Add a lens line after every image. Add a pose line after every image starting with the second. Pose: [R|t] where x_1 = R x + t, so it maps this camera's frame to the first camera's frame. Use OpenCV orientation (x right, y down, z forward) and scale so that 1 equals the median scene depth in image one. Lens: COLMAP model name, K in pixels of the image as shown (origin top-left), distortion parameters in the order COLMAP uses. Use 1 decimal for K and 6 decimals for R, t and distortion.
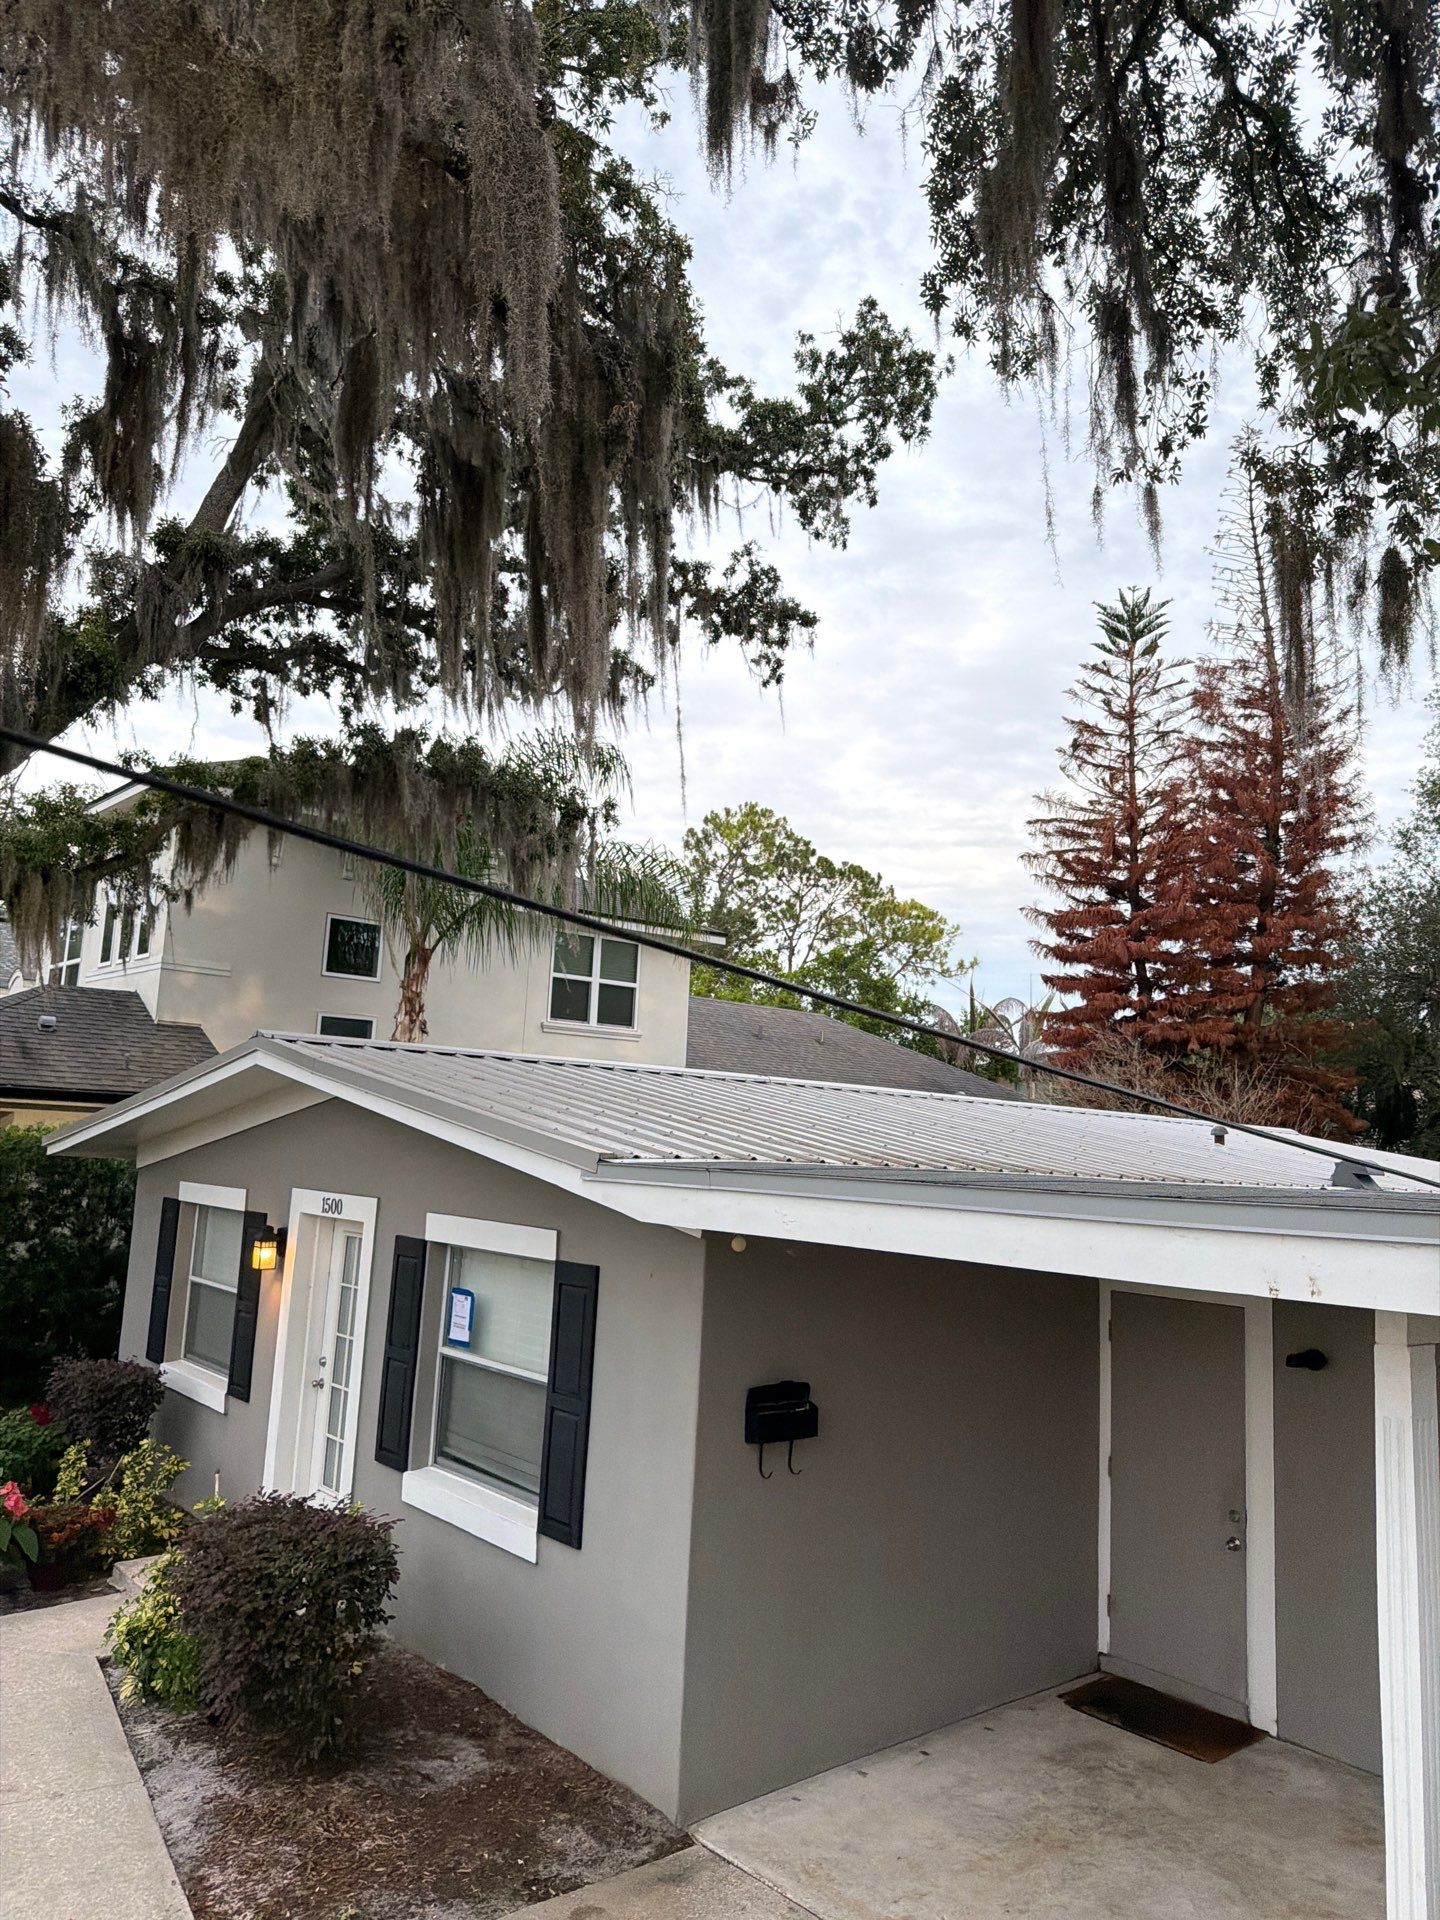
lens RADIAL K [[1349.4, 0, 719.0], [0, 1349.4, 963.9], [0, 0, 1]] dist [0.114064, -0.122622]
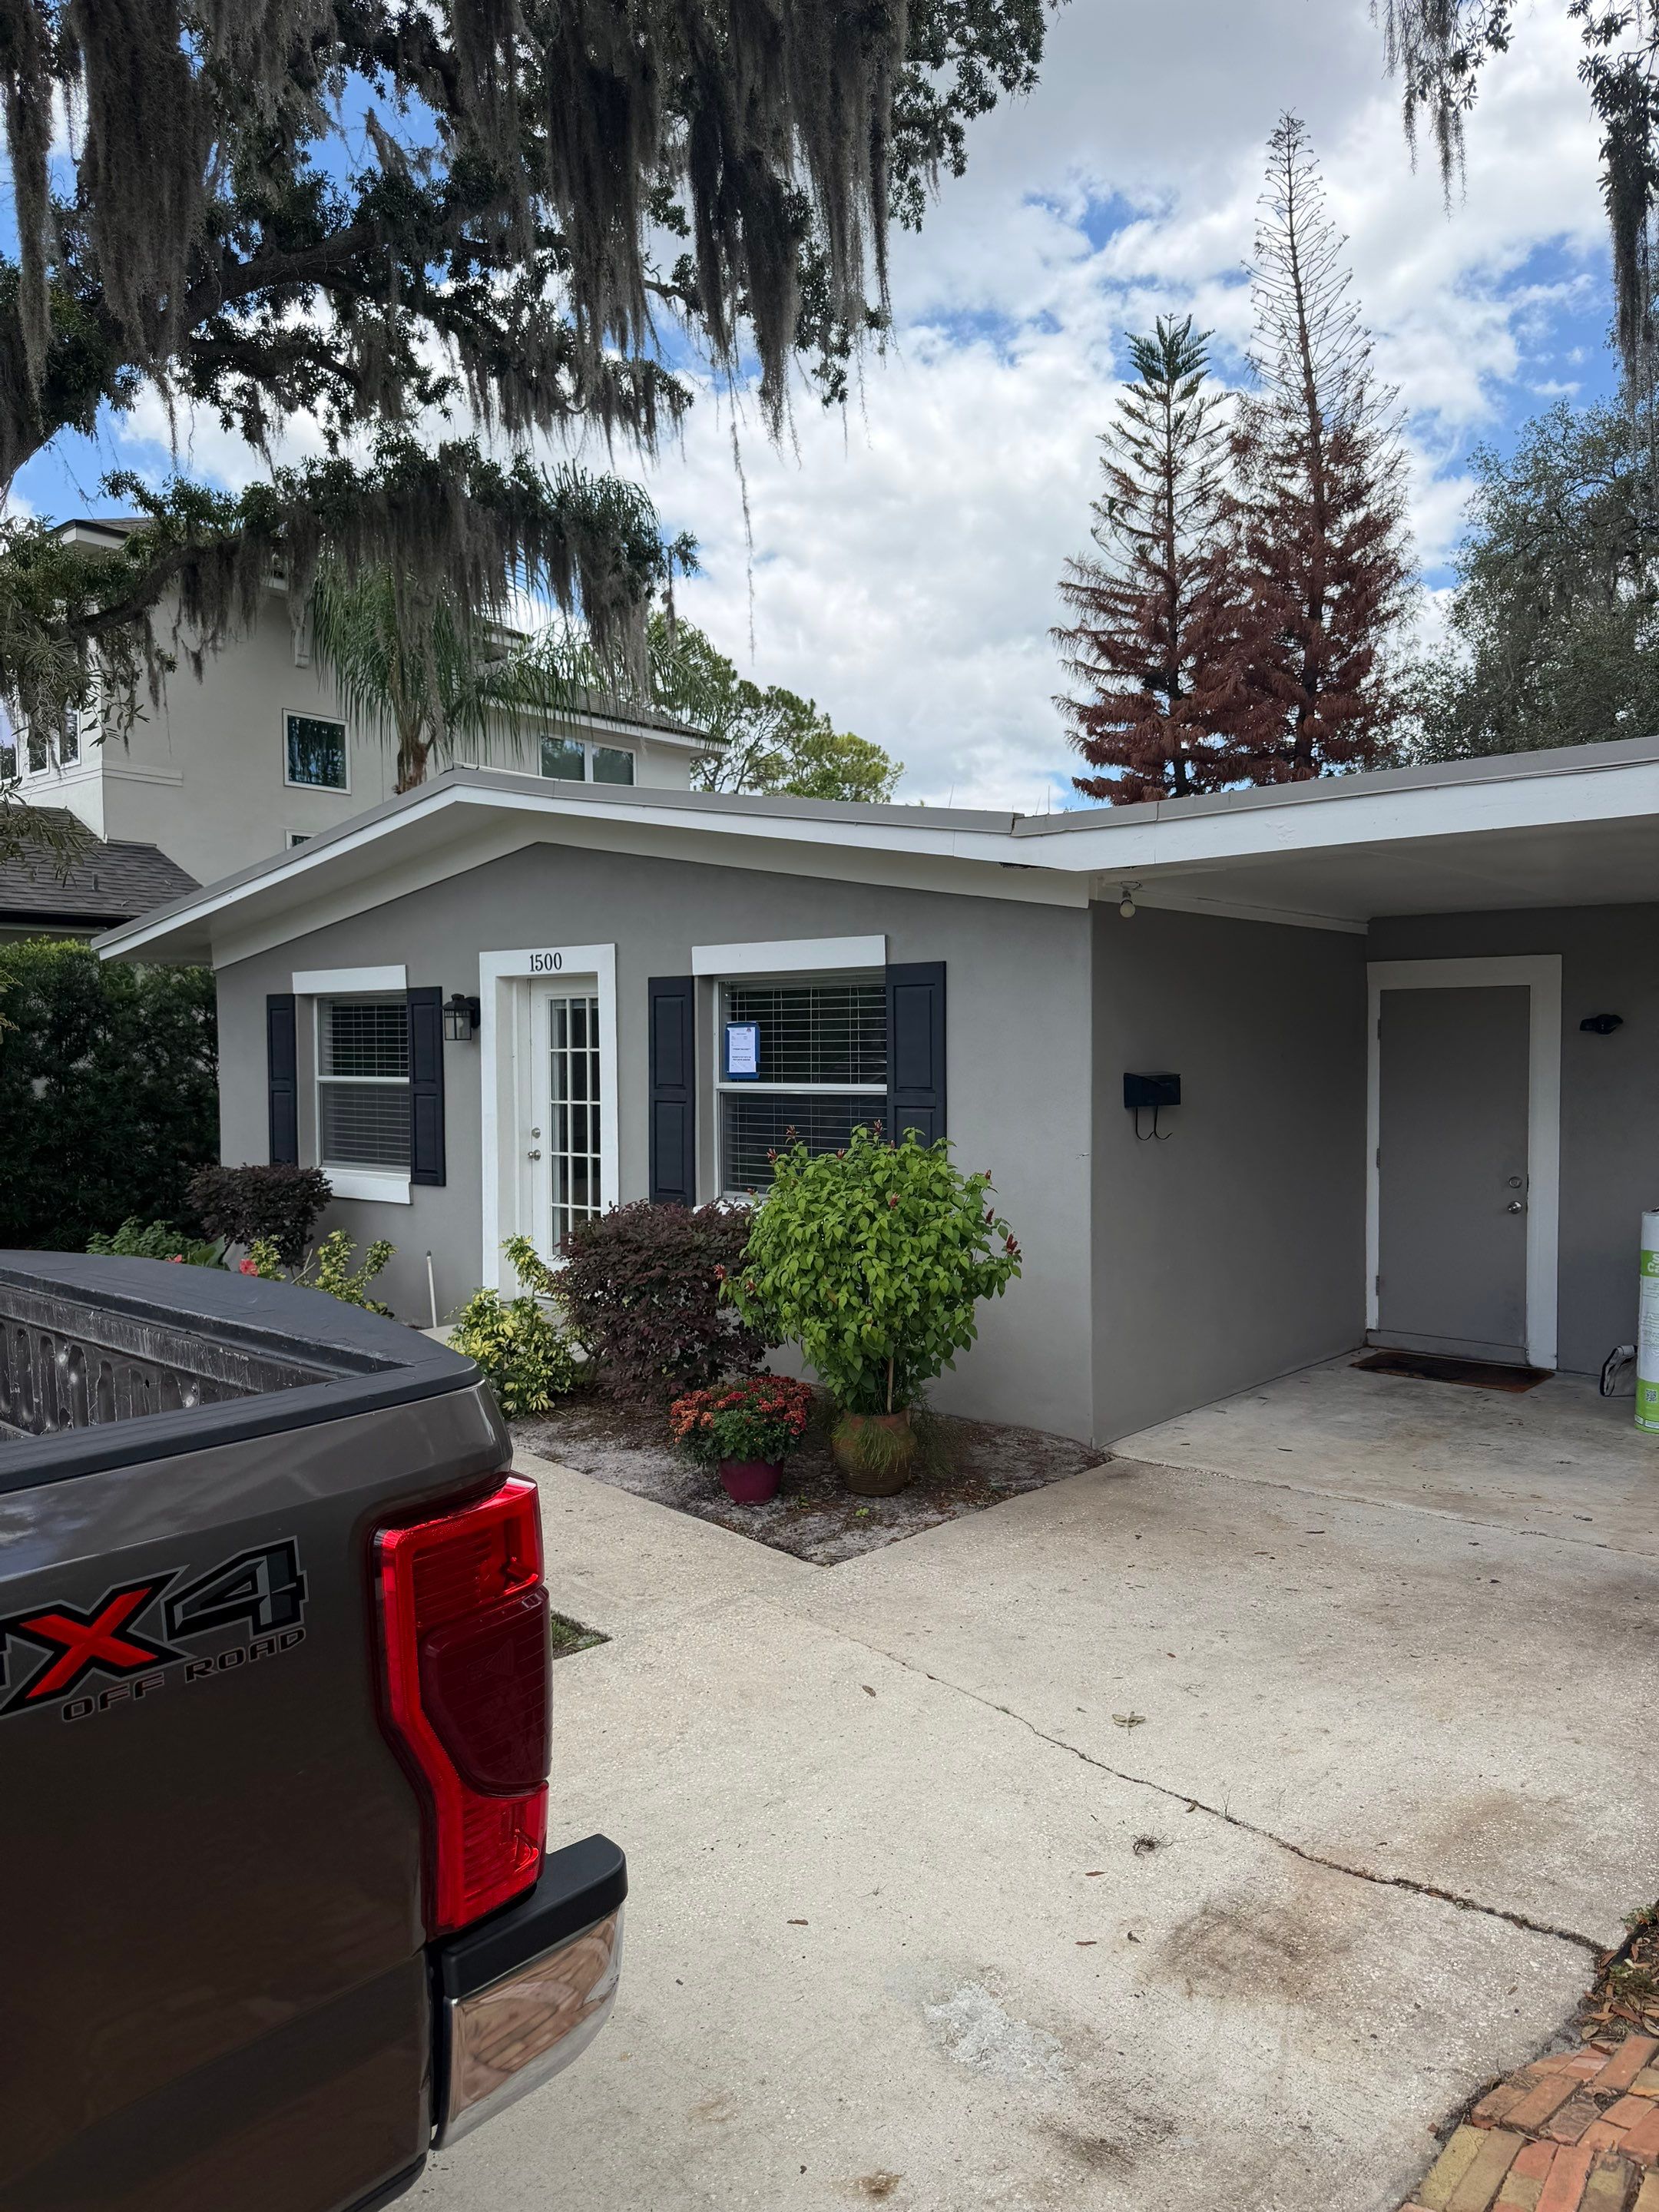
lens RADIAL K [[1567.5, 0, 833.8], [0, 1567.5, 1107.4], [0, 0, 1]] dist [0.055987, -0.080706]
pose [[0.988389, -0.061907, 0.138763, -0.123742], [0.036470, 0.983196, 0.178874, 0.047702], [-0.147505, -0.171736, 0.974037, -0.030991]]
